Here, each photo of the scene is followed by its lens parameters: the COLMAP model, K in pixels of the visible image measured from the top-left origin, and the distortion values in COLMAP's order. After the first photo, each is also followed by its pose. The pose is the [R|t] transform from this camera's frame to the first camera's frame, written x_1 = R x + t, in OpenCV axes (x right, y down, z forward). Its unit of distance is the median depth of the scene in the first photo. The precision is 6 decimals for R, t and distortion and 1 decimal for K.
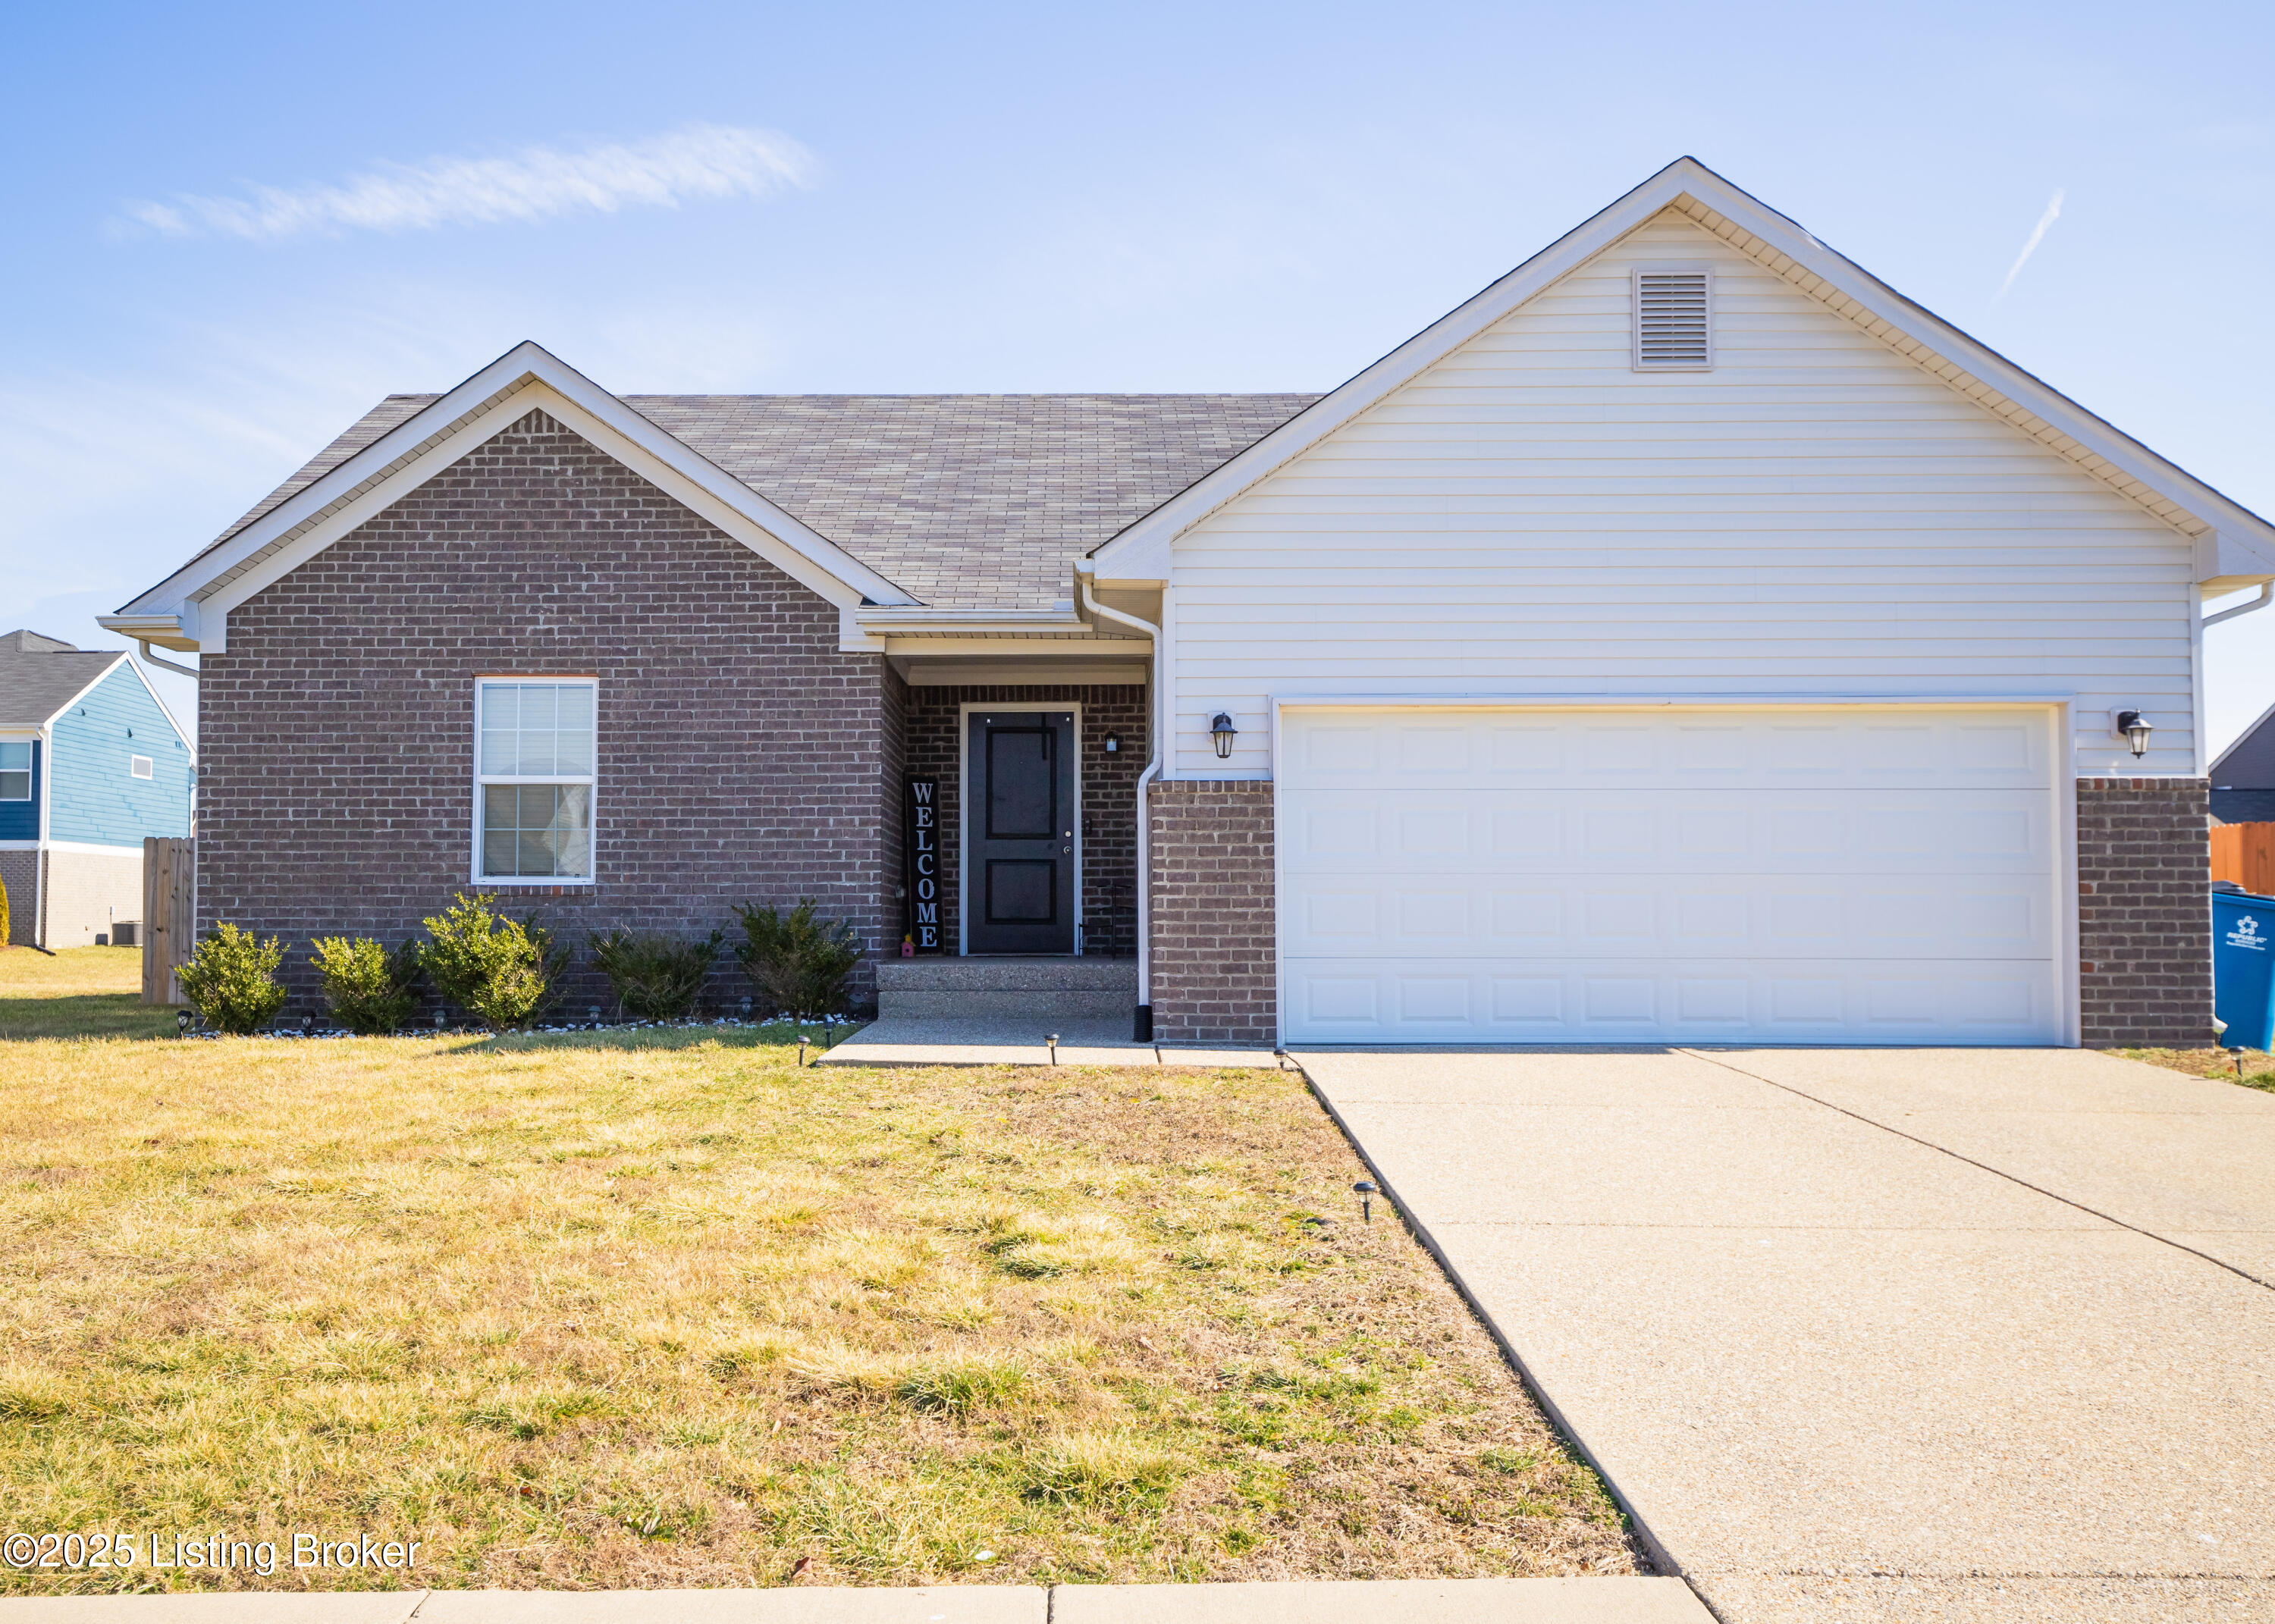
lens RADIAL K [[2324.3, 0, 1072.5], [0, 2324.3, 811.0], [0, 0, 1]] dist [0.034299, 0.000000]
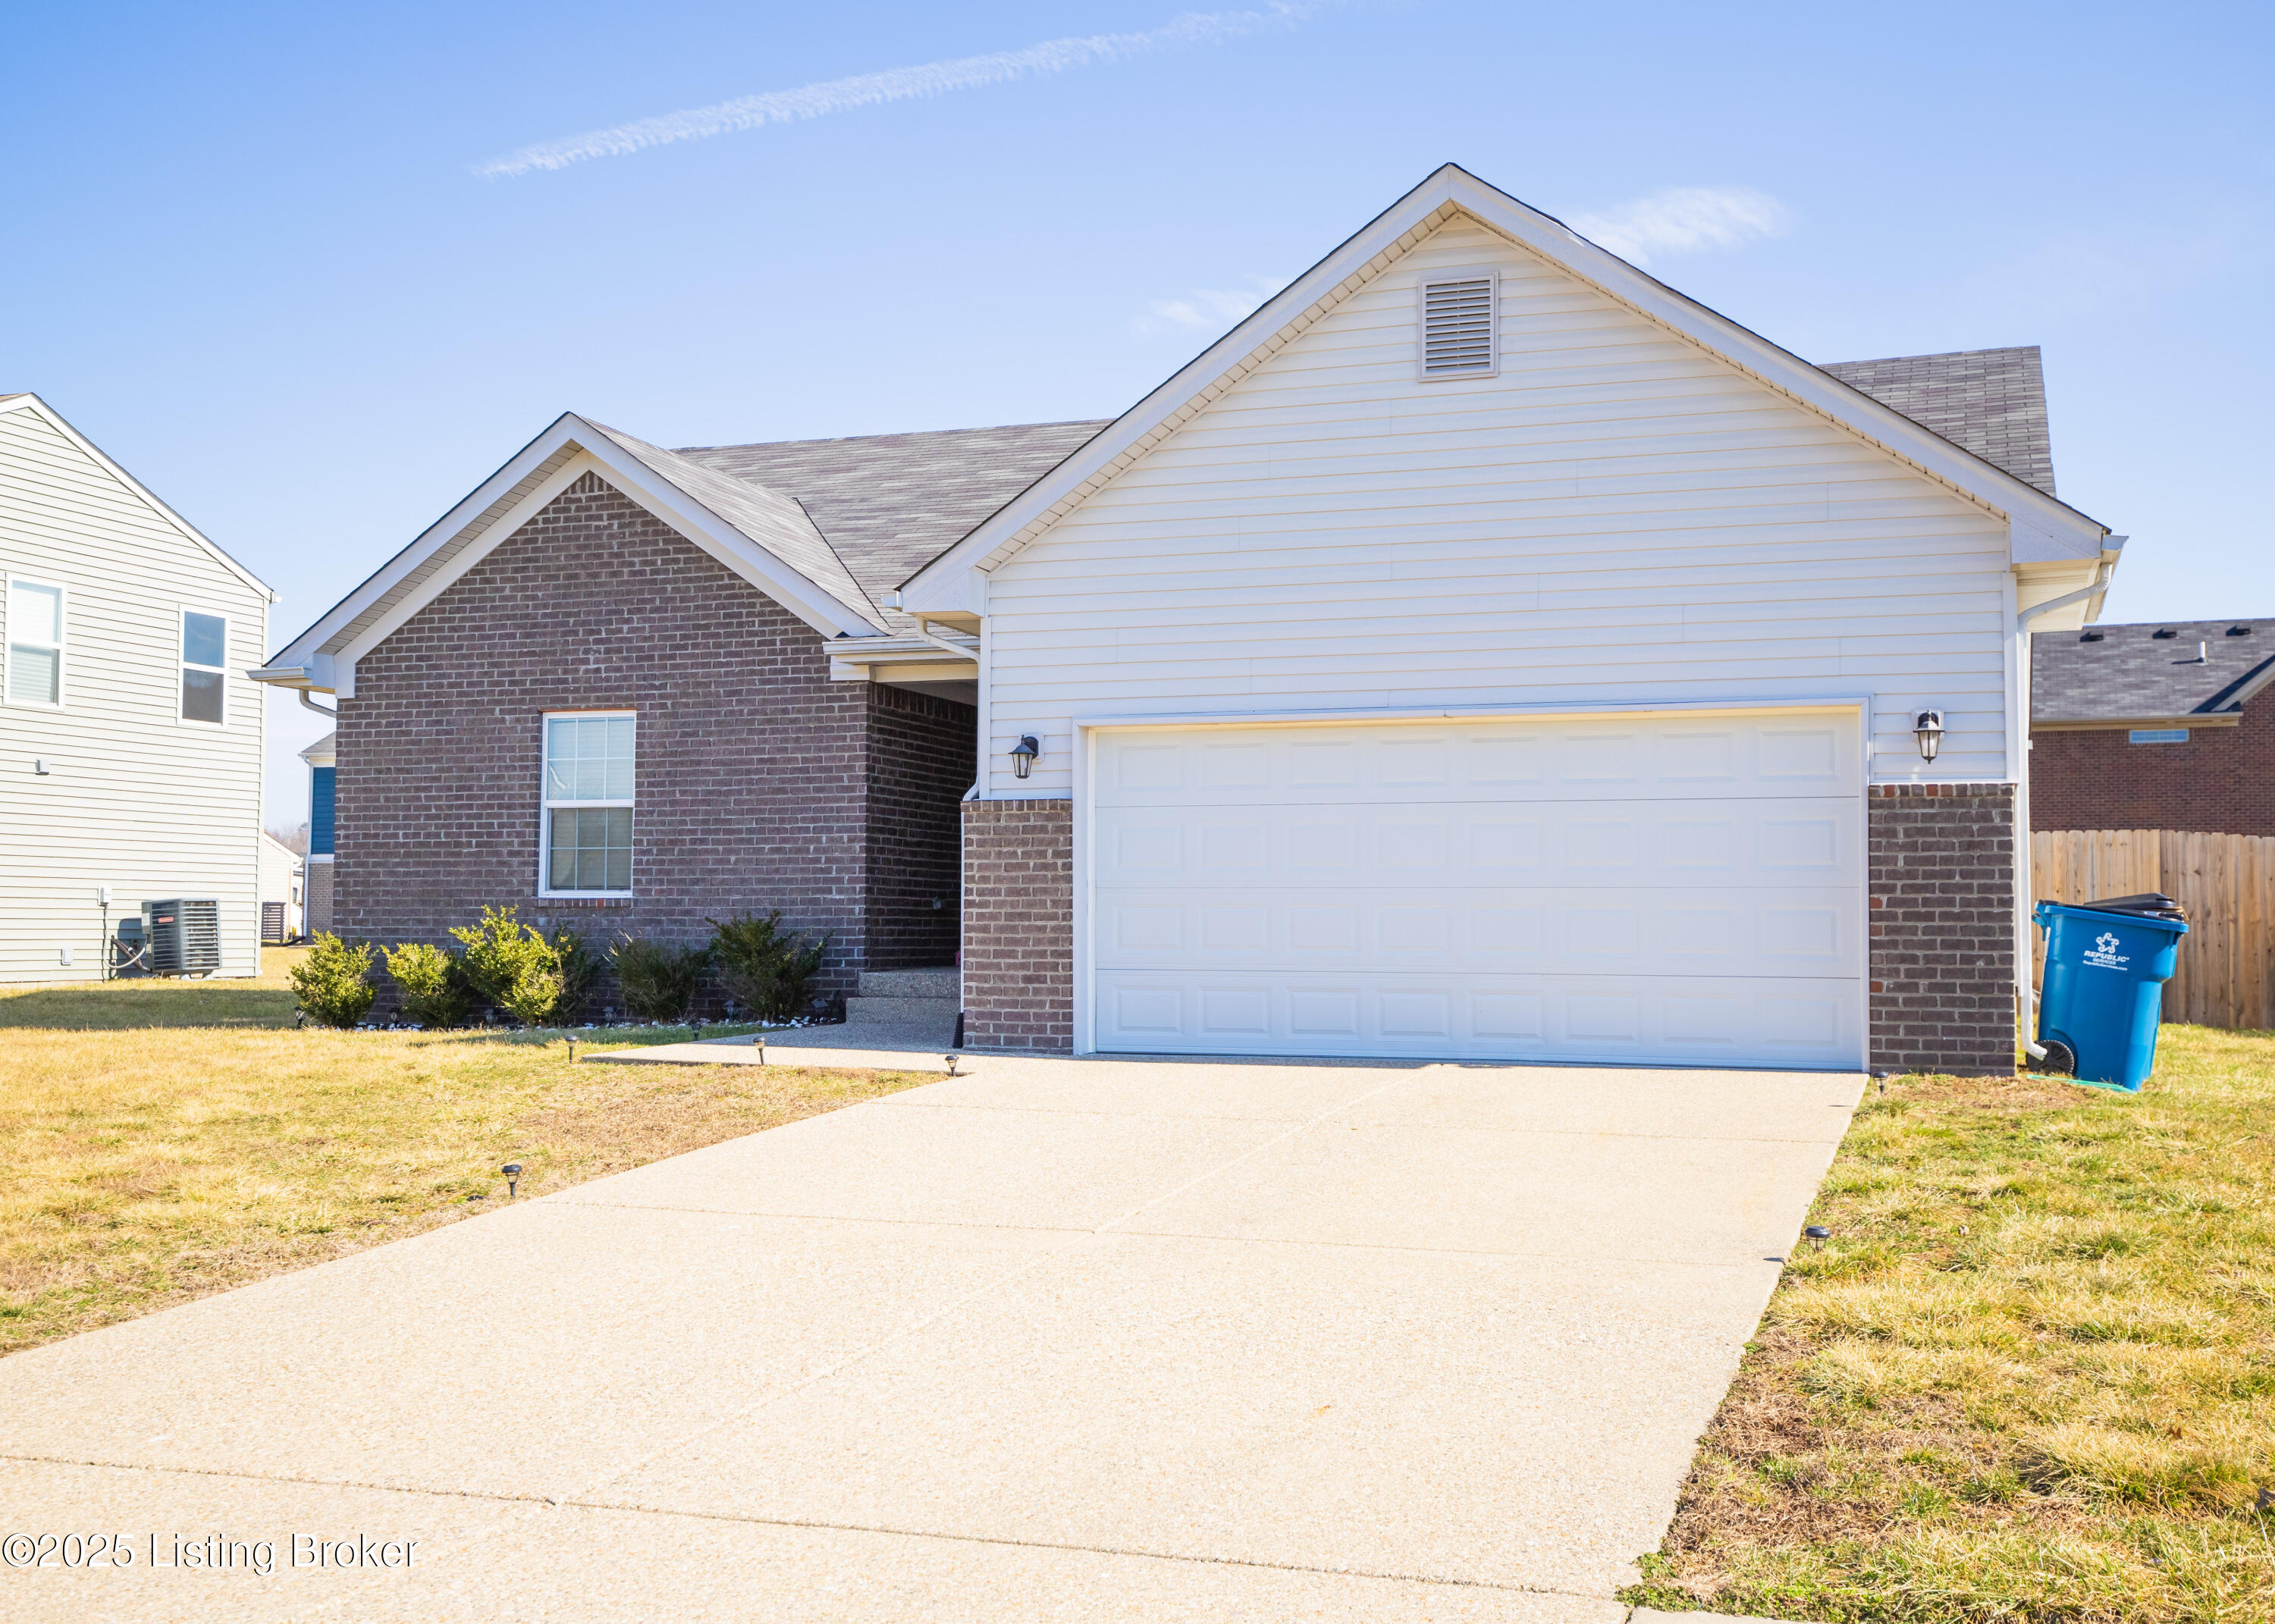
lens RADIAL K [[2436.7, 0, 1142.8], [0, 2436.7, 816.4], [0, 0, 1]] dist [0.035151, 0.000000]
pose [[0.944680, -0.011158, -0.327802, 0.406555], [0.011841, 0.999930, 0.000086, -0.004322], [0.327778, -0.003962, 0.944746, -0.018525]]
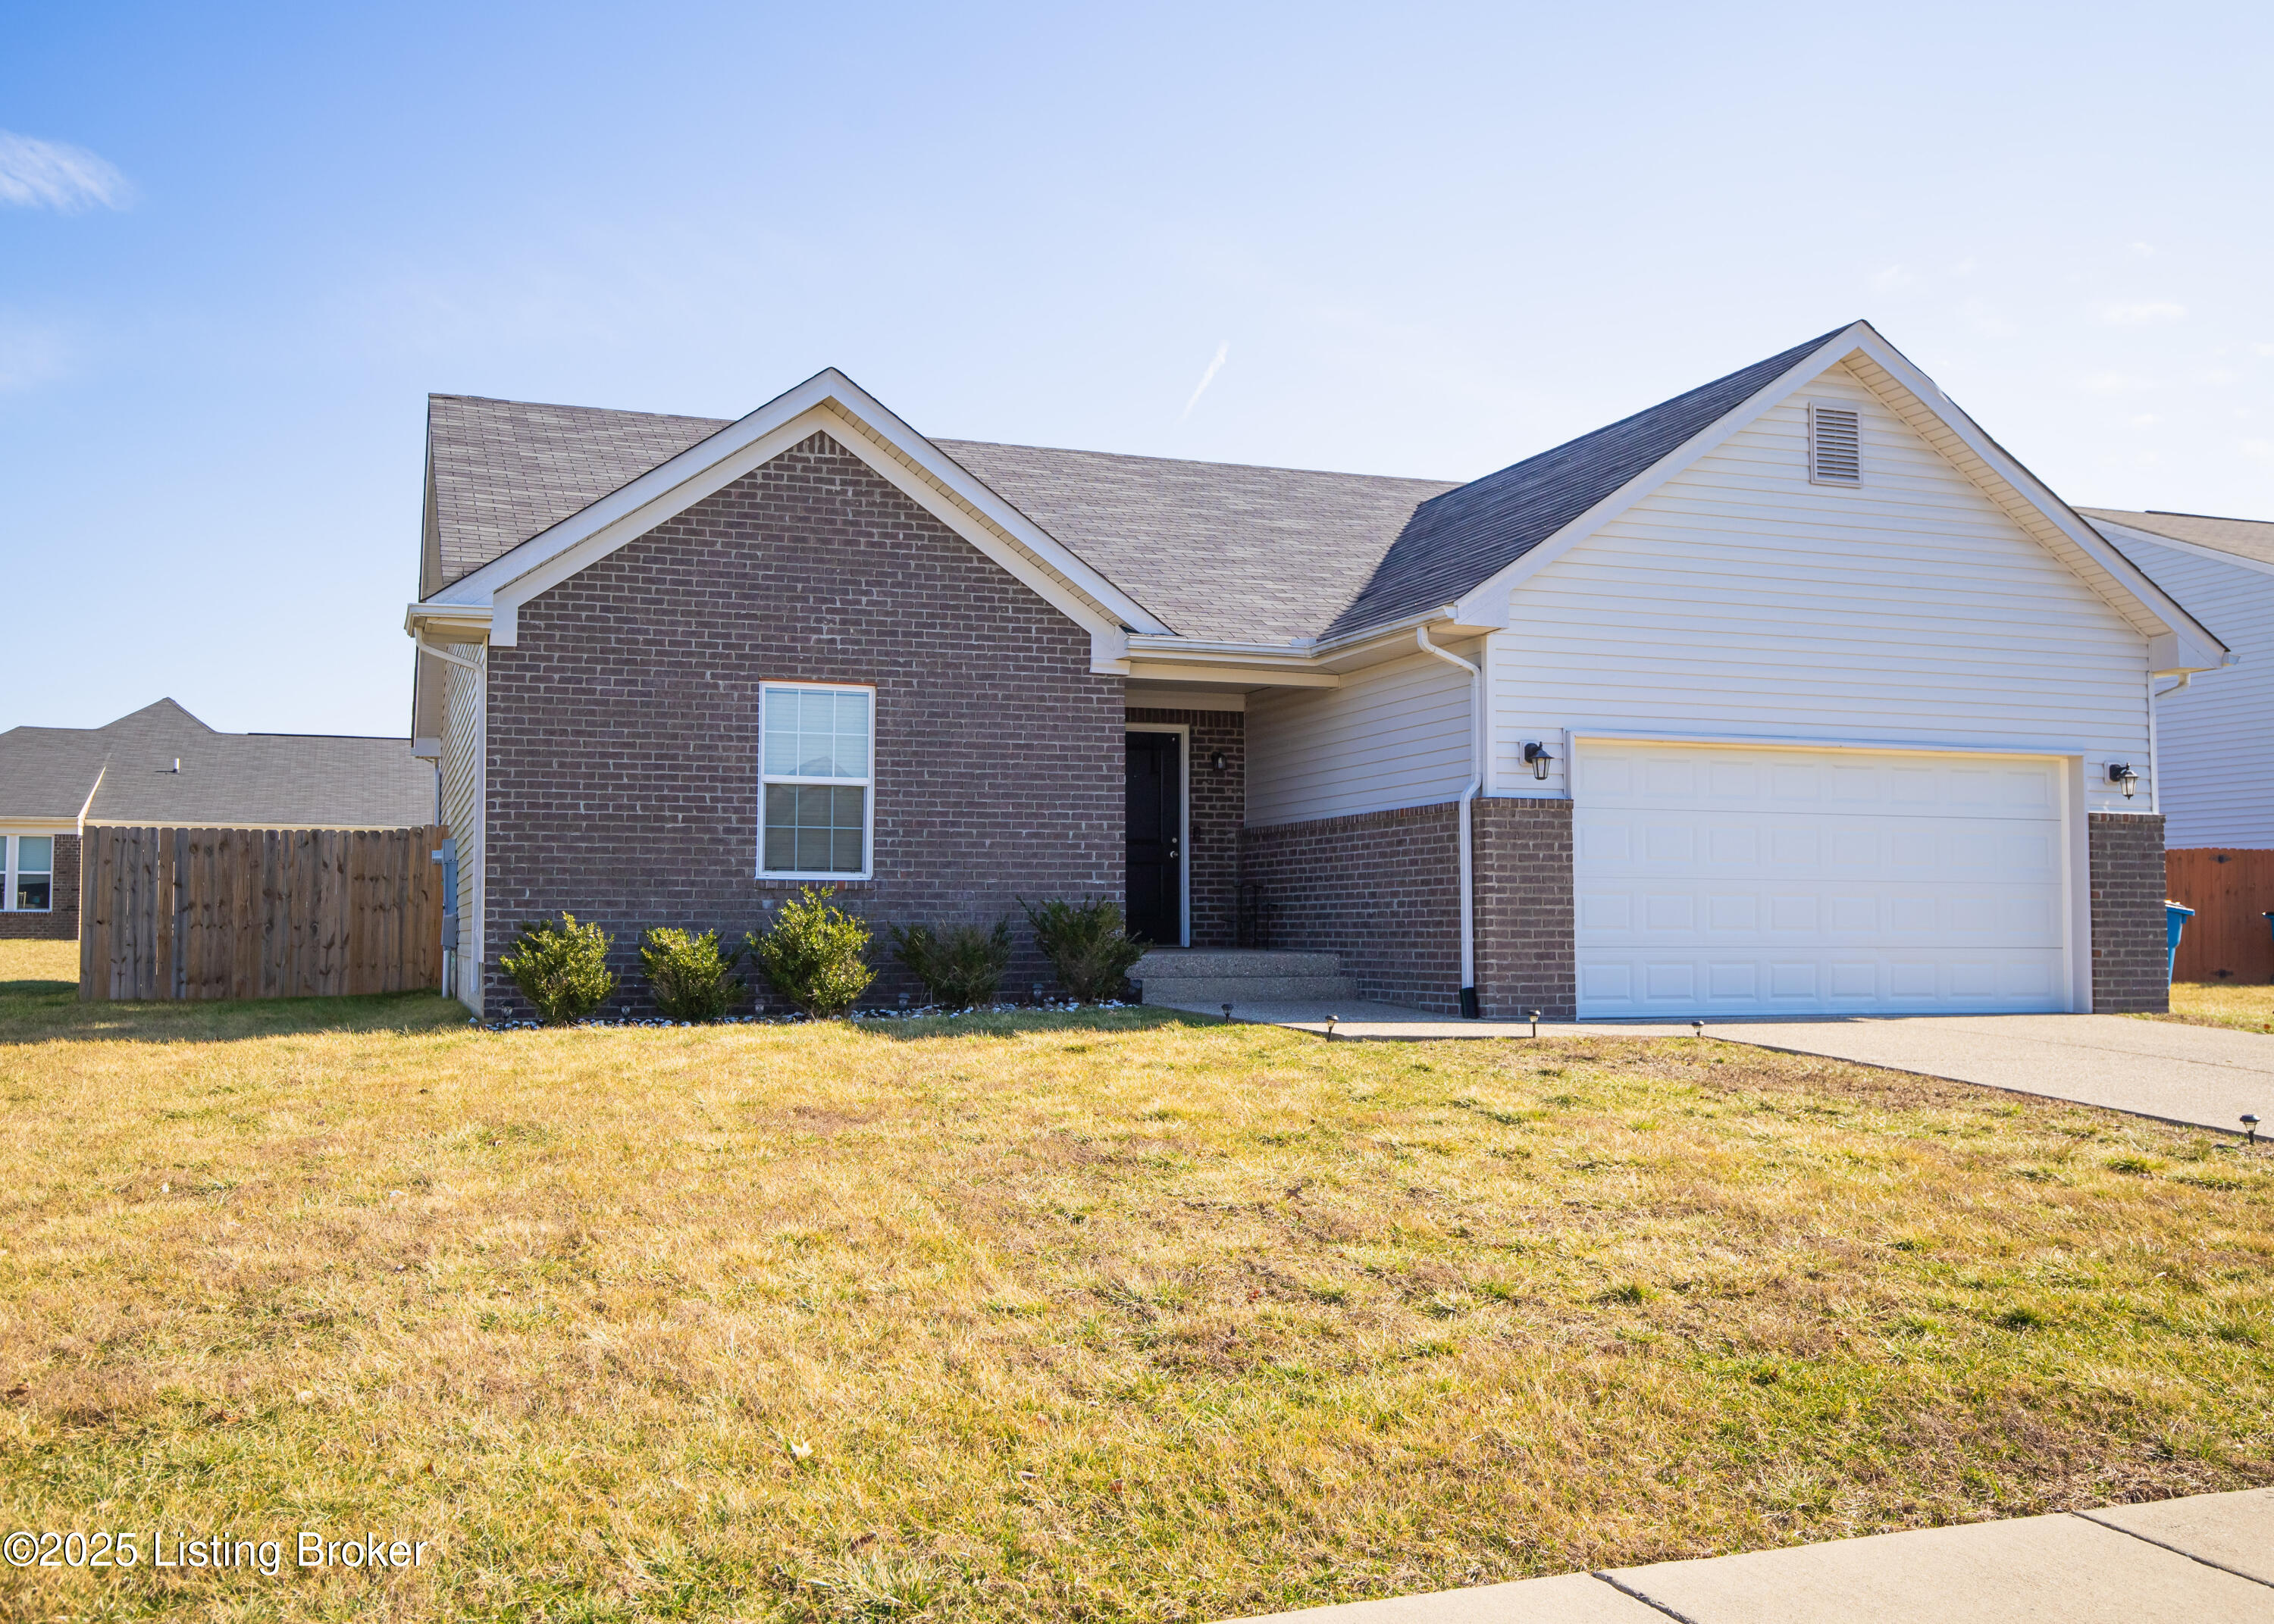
lens RADIAL K [[2025.0, 0, 1131.5], [0, 2025.0, 811.1], [0, 0, 1]] dist [-0.001414, 0.040813]
pose [[0.936296, 0.023049, 0.350454, -0.421577], [-0.020535, 0.999730, -0.010890, 0.007713], [-0.350610, 0.003000, 0.936517, 0.087412]]
